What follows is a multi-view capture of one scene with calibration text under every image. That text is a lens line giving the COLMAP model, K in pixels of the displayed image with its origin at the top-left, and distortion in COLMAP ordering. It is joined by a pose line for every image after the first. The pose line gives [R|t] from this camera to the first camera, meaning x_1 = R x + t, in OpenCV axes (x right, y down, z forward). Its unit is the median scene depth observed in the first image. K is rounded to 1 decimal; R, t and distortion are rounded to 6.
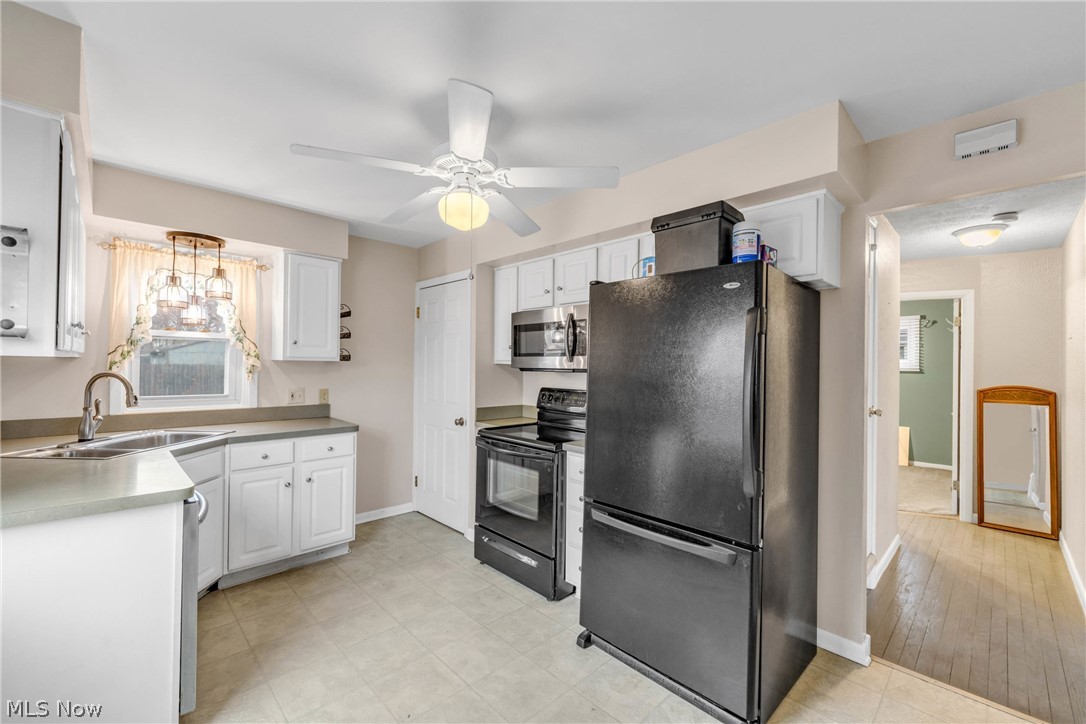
lens RADIAL K [[448.7, 0, 545.0], [0, 448.7, 361.1], [0, 0, 1]] dist [0.006823, -0.001127]
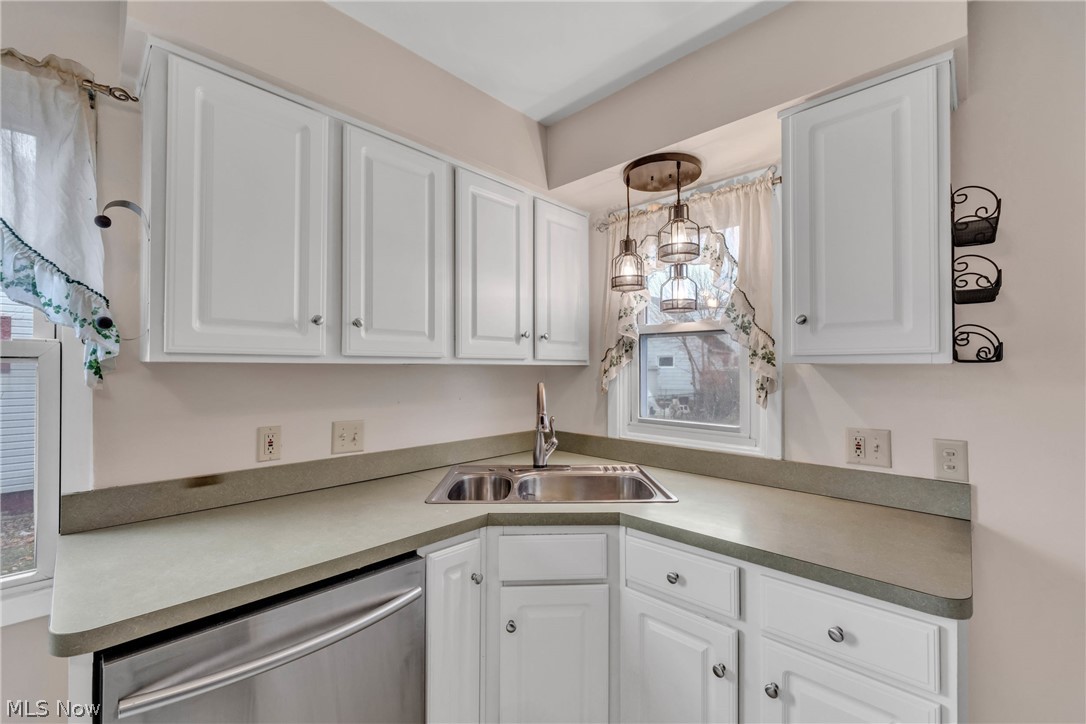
lens RADIAL K [[448.7, 0, 547.1], [0, 448.7, 367.0], [0, 0, 1]] dist [0.006823, -0.001127]
pose [[0.033329, -0.018678, -0.999270, -0.151295], [0.006733, 0.999807, -0.018463, 0.007728], [0.999422, -0.006113, 0.033449, 0.750285]]
